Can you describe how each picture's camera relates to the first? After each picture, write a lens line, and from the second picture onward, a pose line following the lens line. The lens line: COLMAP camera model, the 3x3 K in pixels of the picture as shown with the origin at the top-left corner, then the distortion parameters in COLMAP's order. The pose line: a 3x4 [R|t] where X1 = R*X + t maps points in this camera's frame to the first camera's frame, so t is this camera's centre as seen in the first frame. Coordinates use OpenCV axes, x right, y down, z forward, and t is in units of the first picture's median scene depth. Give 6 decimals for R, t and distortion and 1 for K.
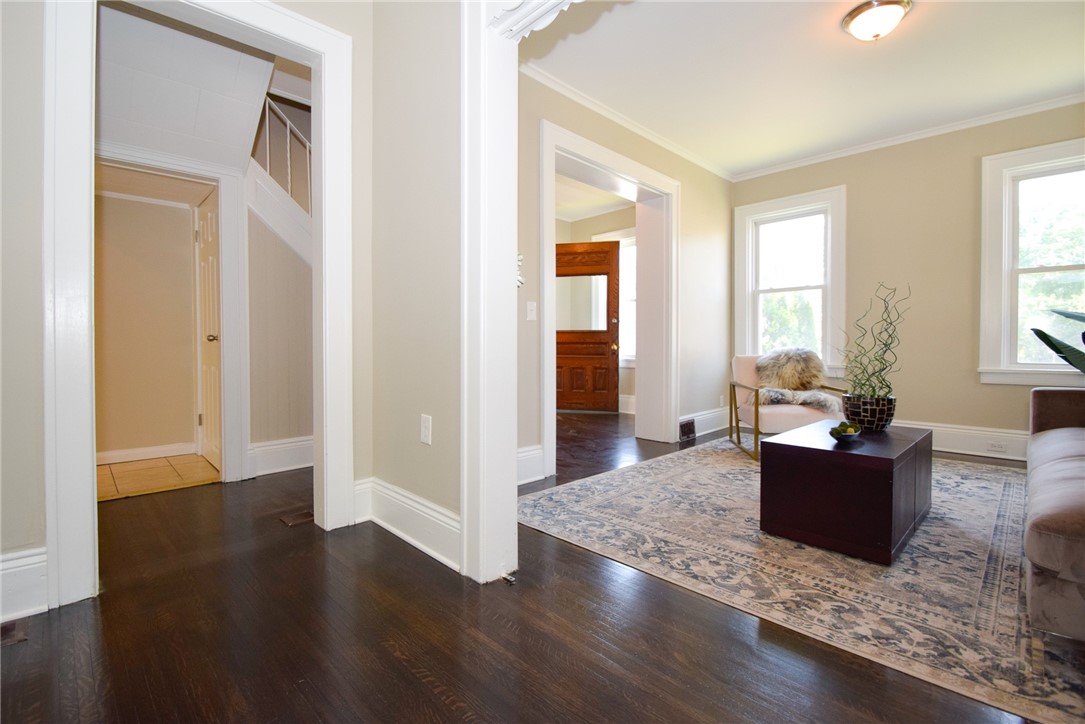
lens RADIAL K [[481.8, 0, 537.8], [0, 481.8, 350.4], [0, 0, 1]] dist [0.002777, 0.000299]
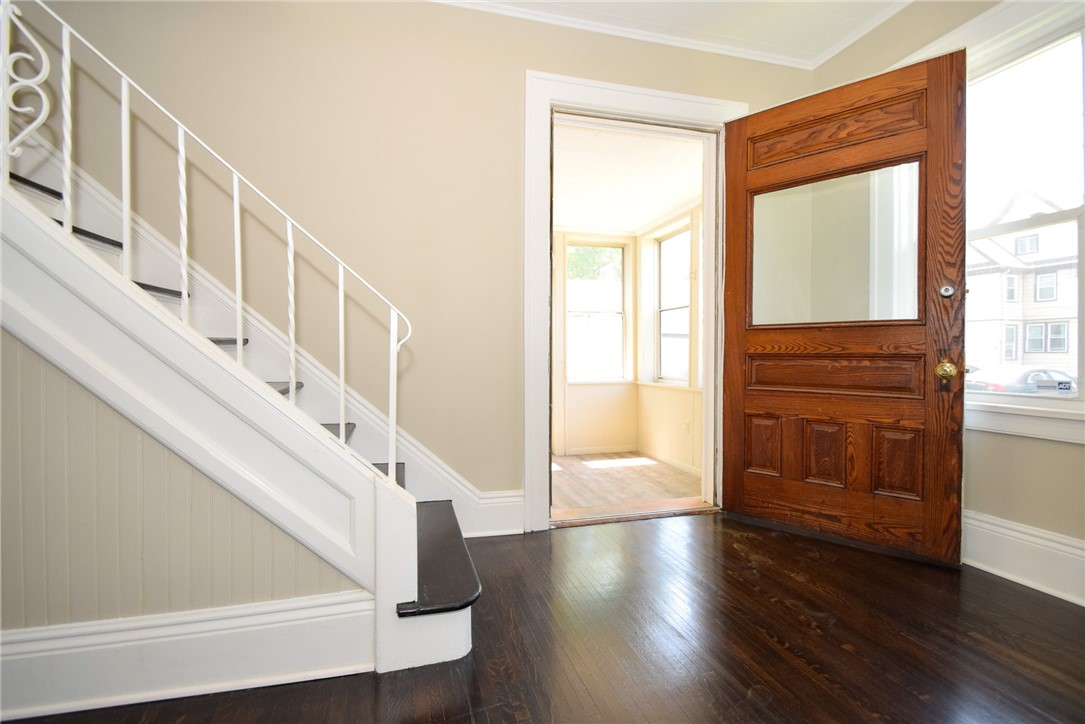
lens RADIAL K [[491.5, 0, 527.4], [0, 491.5, 359.2], [0, 0, 1]] dist [0.002174, -0.011951]
pose [[0.869230, 0.008093, -0.494342, 0.098362], [-0.009147, 0.999958, 0.000286, -0.014945], [0.494324, 0.004273, 0.869268, 0.750627]]
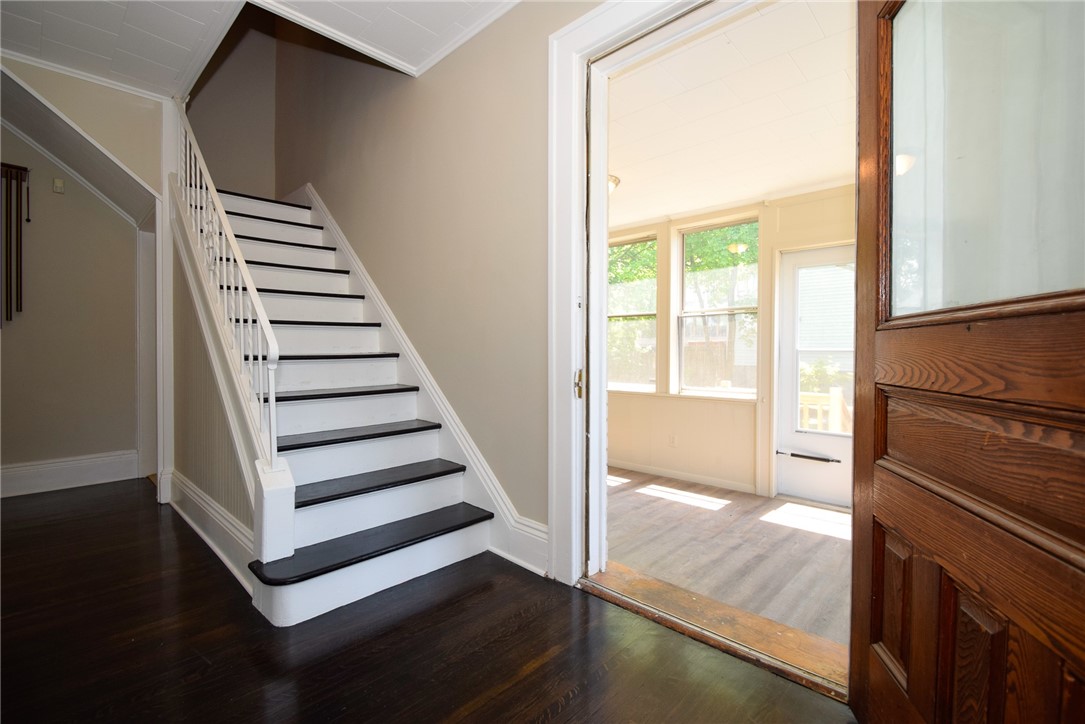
lens RADIAL K [[491.5, 0, 527.4], [0, 491.5, 359.2], [0, 0, 1]] dist [0.002174, -0.011951]
pose [[0.013725, 0.017354, -0.999755, 0.293016], [-0.011590, 0.999785, 0.017195, -0.038644], [0.999839, 0.011351, 0.013923, 1.194559]]
